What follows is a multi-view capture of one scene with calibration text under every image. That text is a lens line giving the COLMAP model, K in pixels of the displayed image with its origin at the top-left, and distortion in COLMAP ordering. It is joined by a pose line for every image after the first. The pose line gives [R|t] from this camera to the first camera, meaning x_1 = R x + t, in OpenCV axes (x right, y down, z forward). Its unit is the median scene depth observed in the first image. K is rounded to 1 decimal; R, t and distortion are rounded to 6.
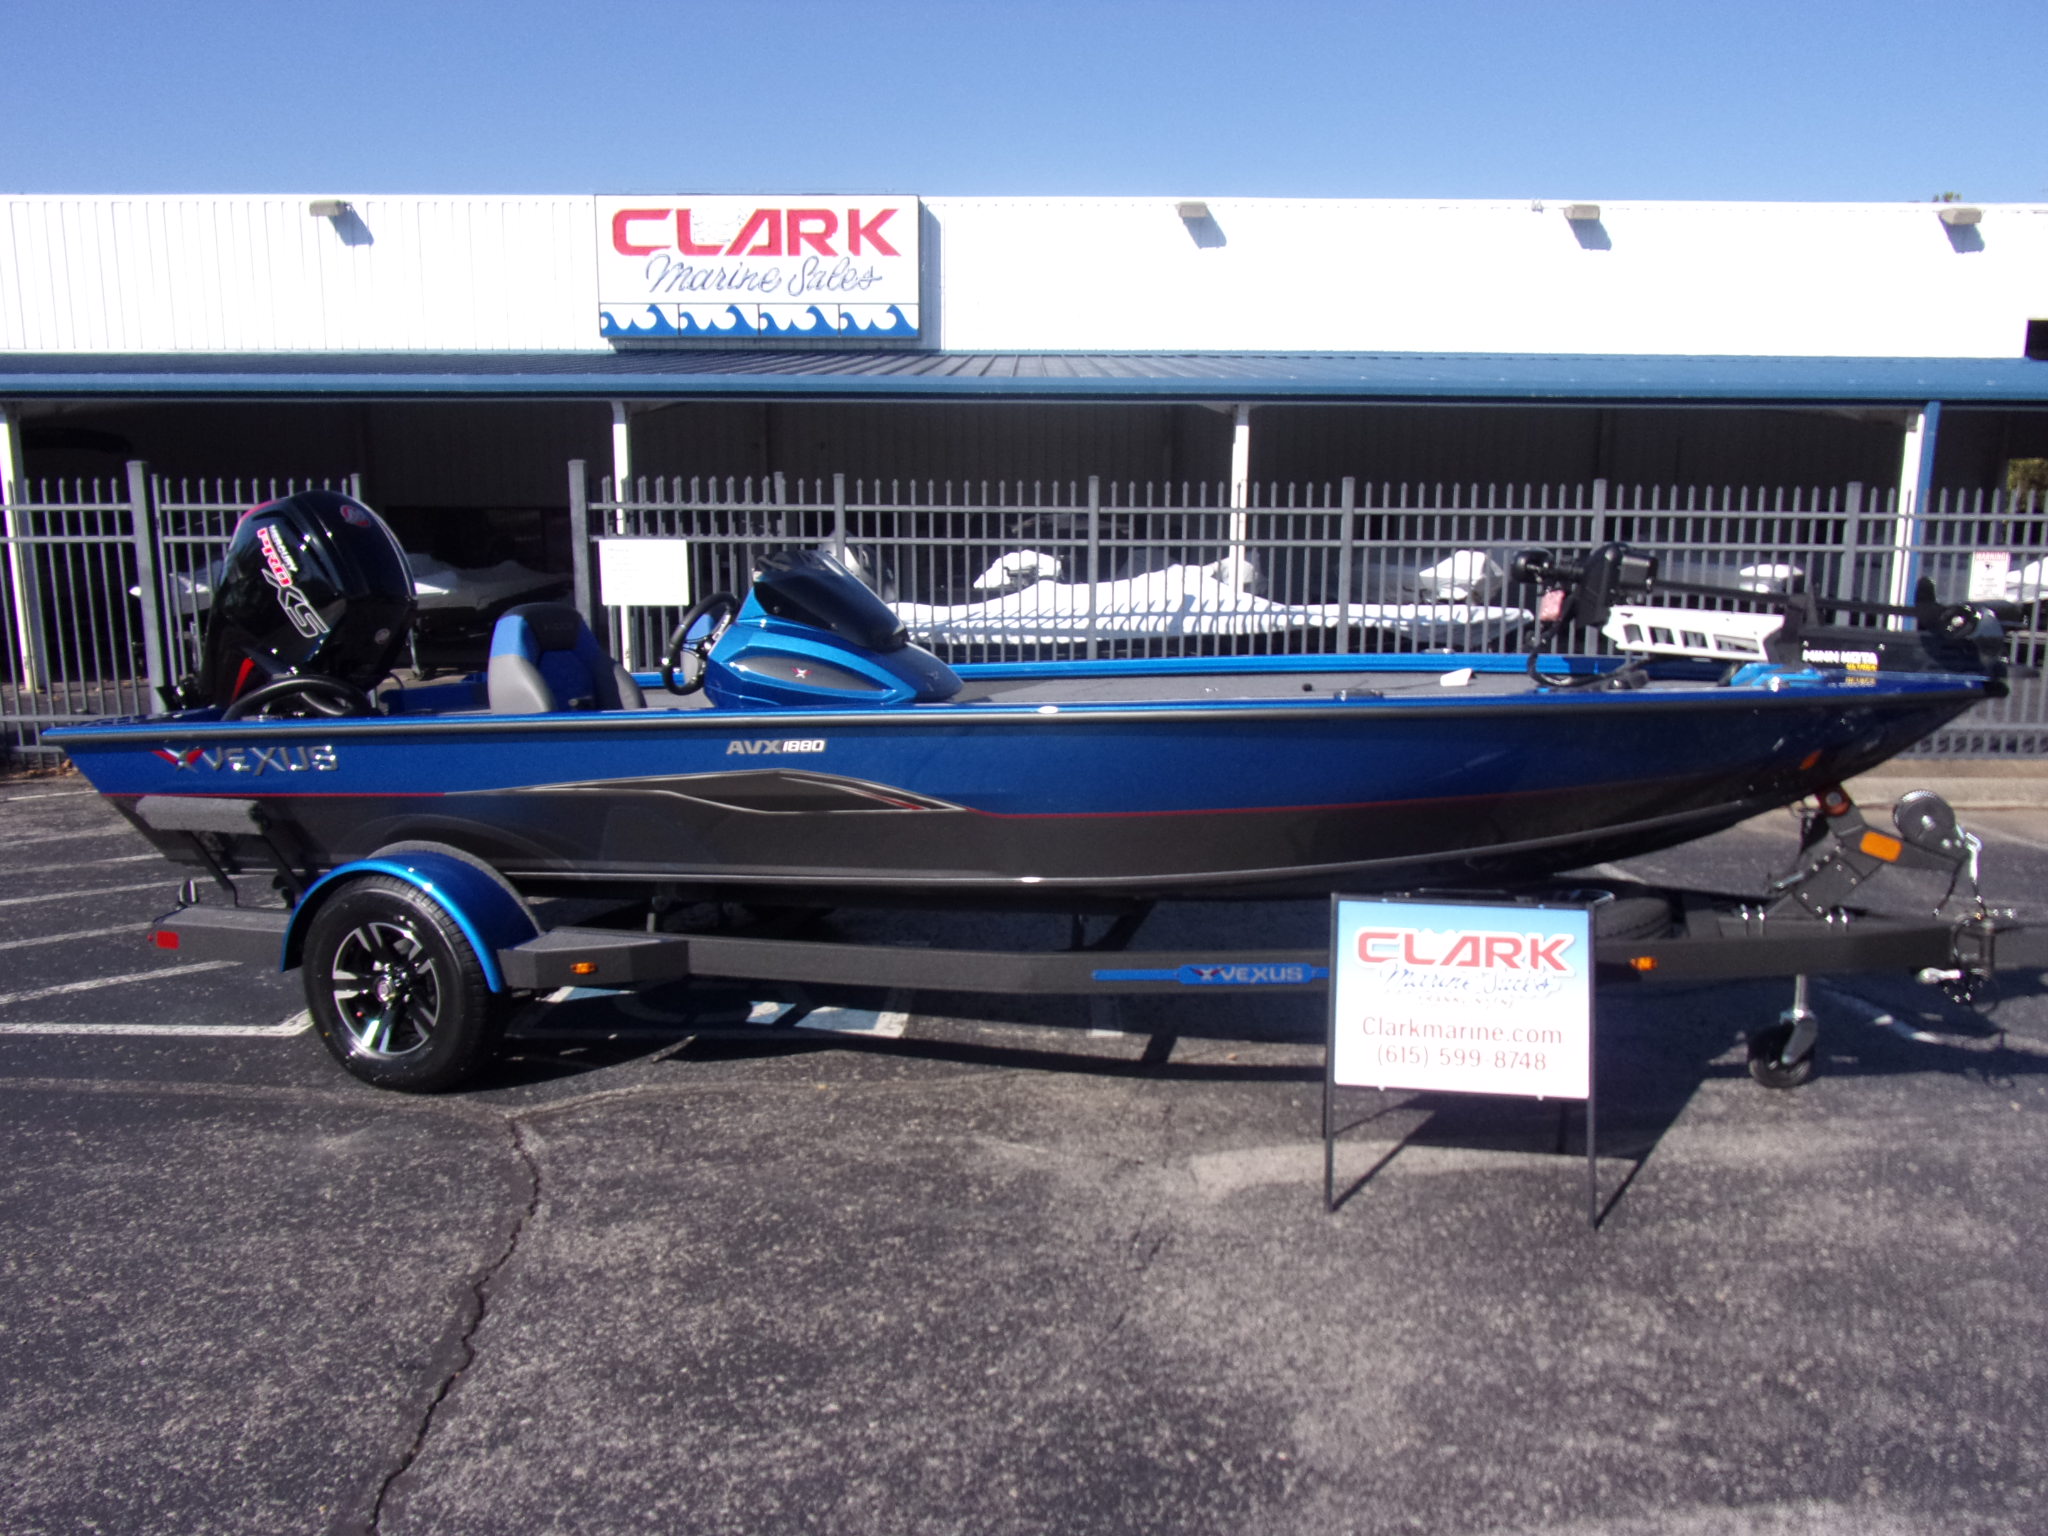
lens RADIAL K [[1541.5, 0, 1026.7], [0, 1541.5, 764.9], [0, 0, 1]] dist [-0.023111, 0.010071]
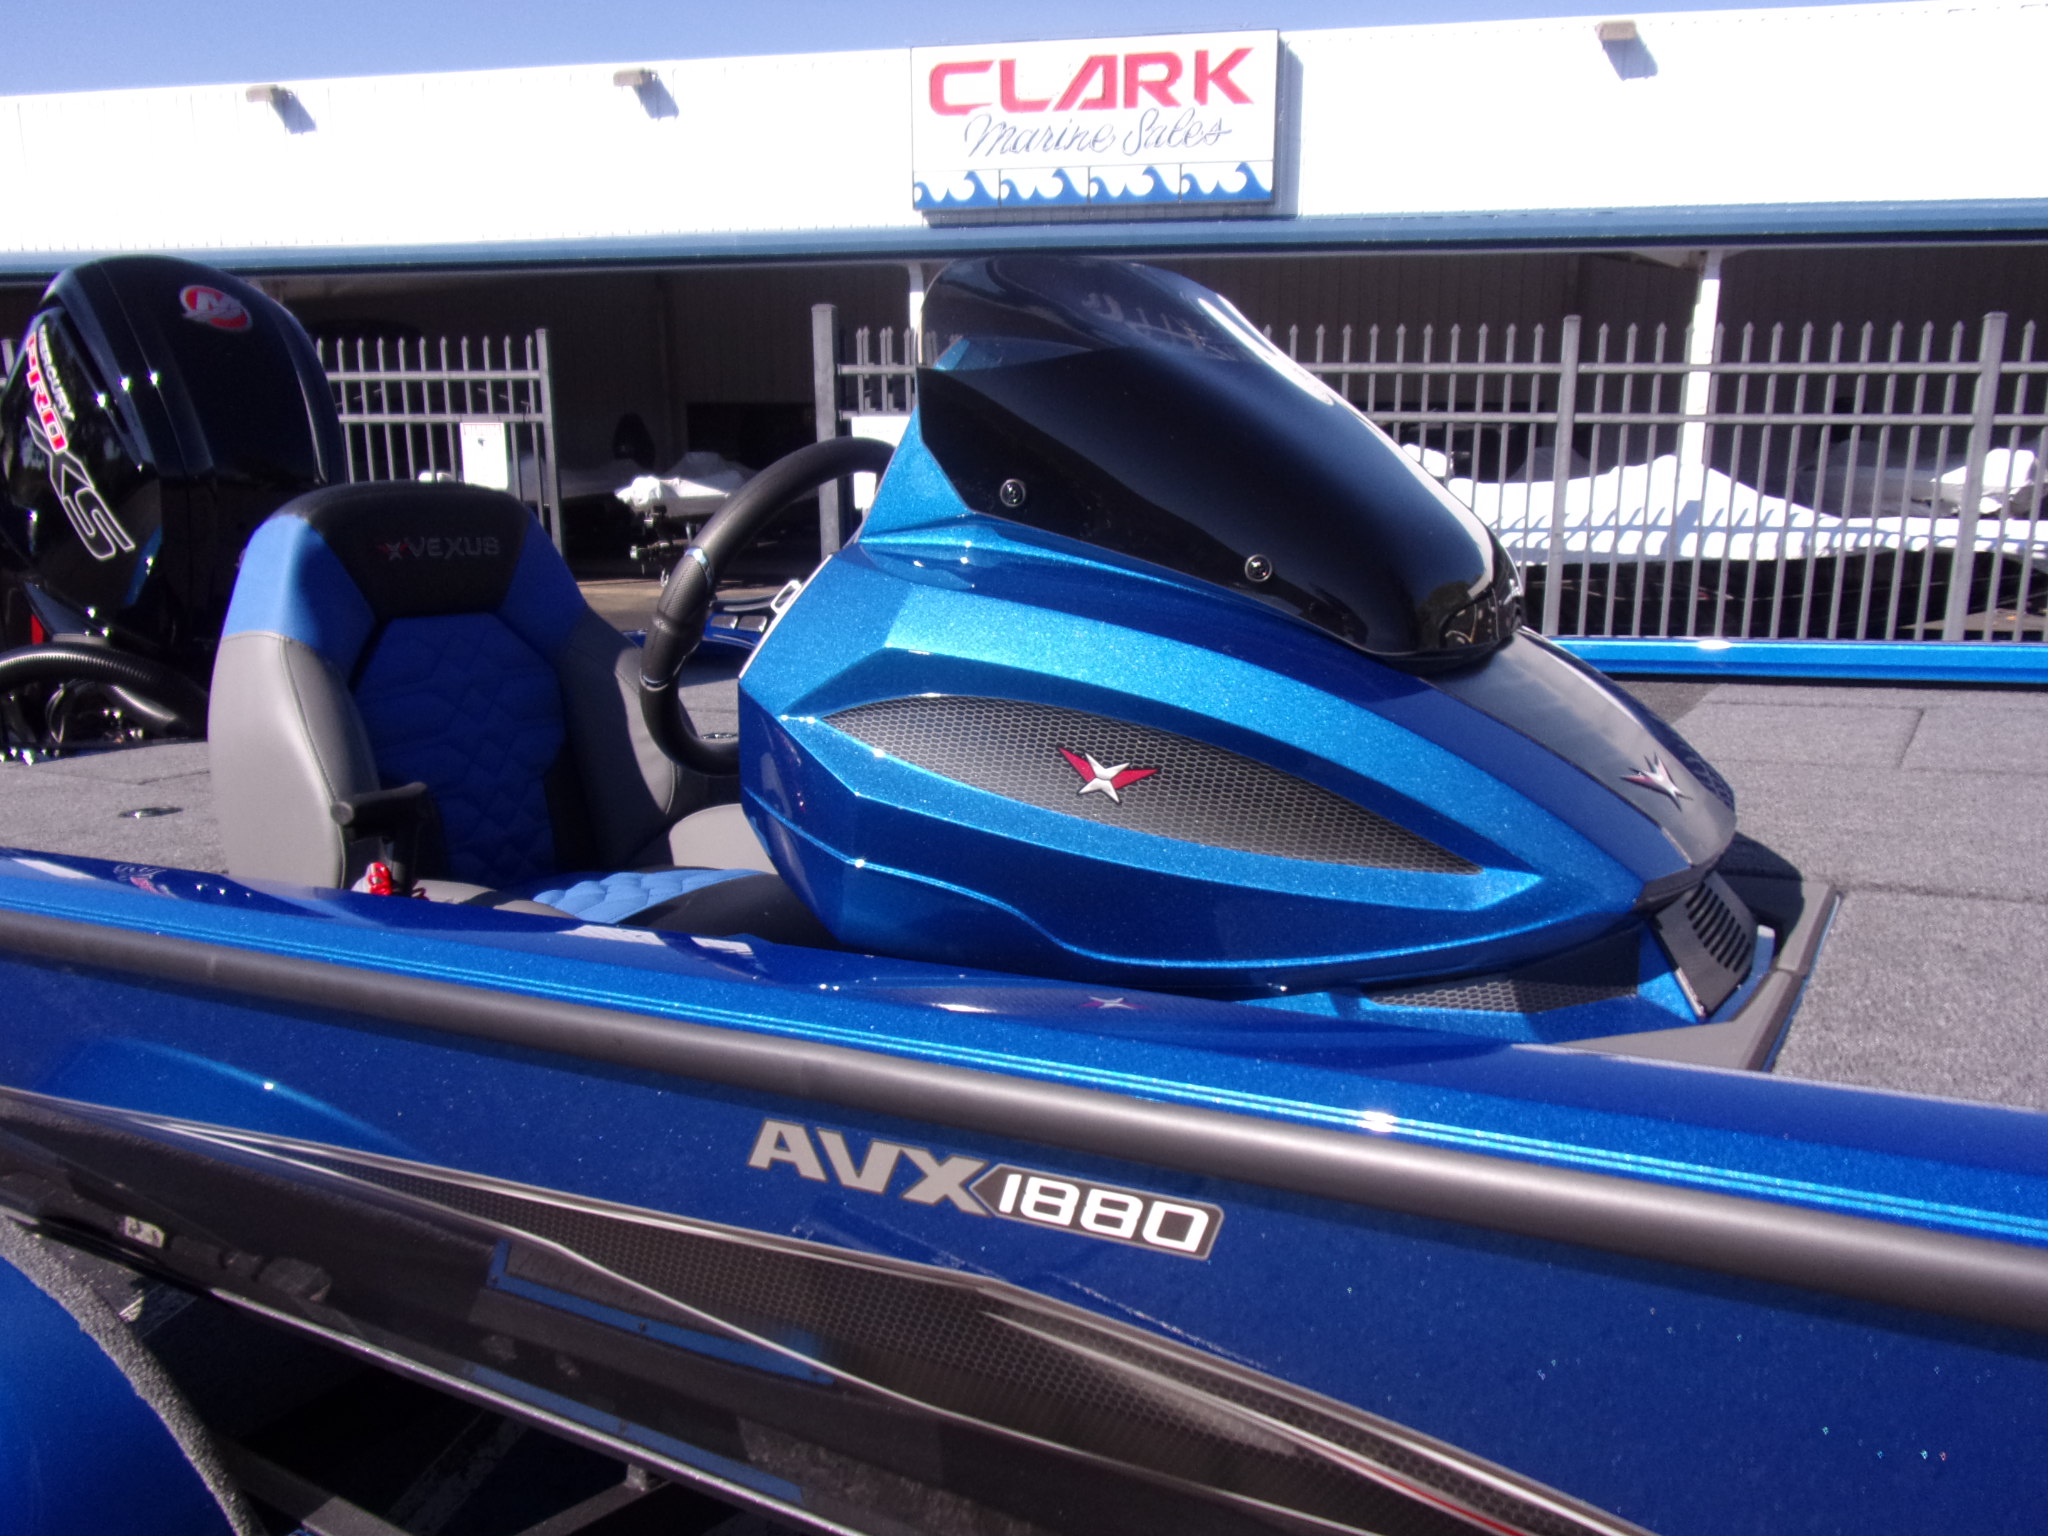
lens RADIAL K [[1541.5, 0, 1026.7], [0, 1541.5, 764.9], [0, 0, 1]] dist [-0.023111, 0.010071]
pose [[0.978295, 0.041156, -0.203087, -0.043389], [-0.029547, 0.997769, 0.059867, -0.028763], [0.205098, -0.052567, 0.977329, 0.300769]]
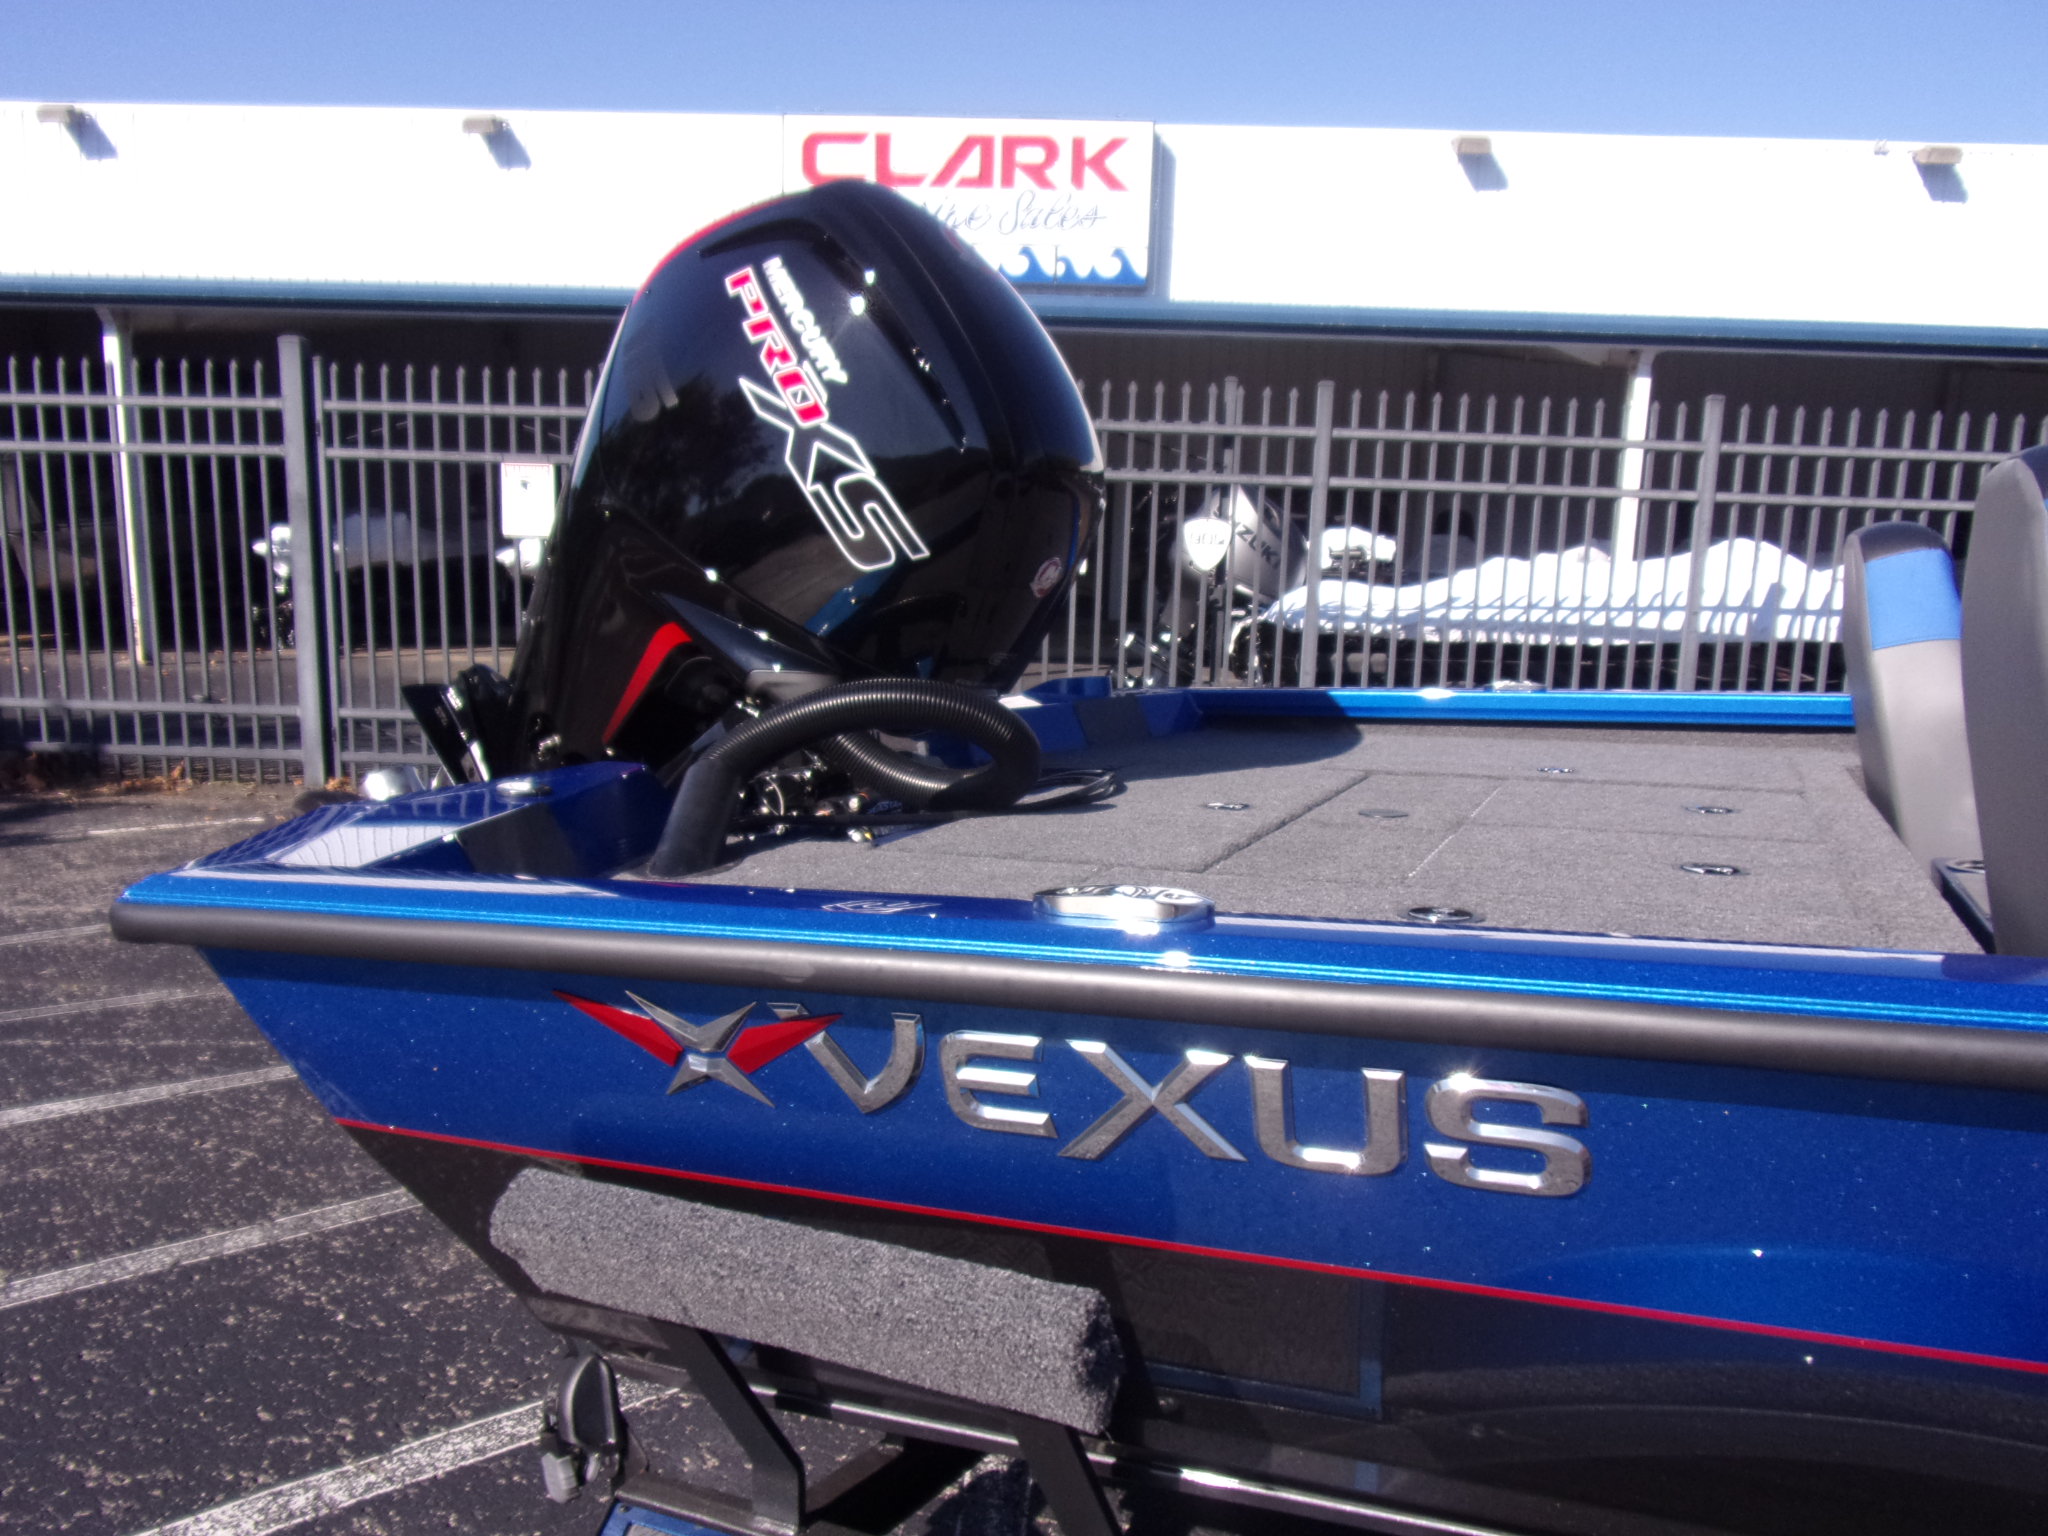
lens RADIAL K [[1541.5, 0, 1026.7], [0, 1541.5, 764.9], [0, 0, 1]] dist [-0.023111, 0.010071]
pose [[0.998054, 0.036877, -0.050285, -0.210518], [-0.036808, 0.999320, 0.002292, -0.020546], [0.050336, -0.000437, 0.998732, 0.329325]]
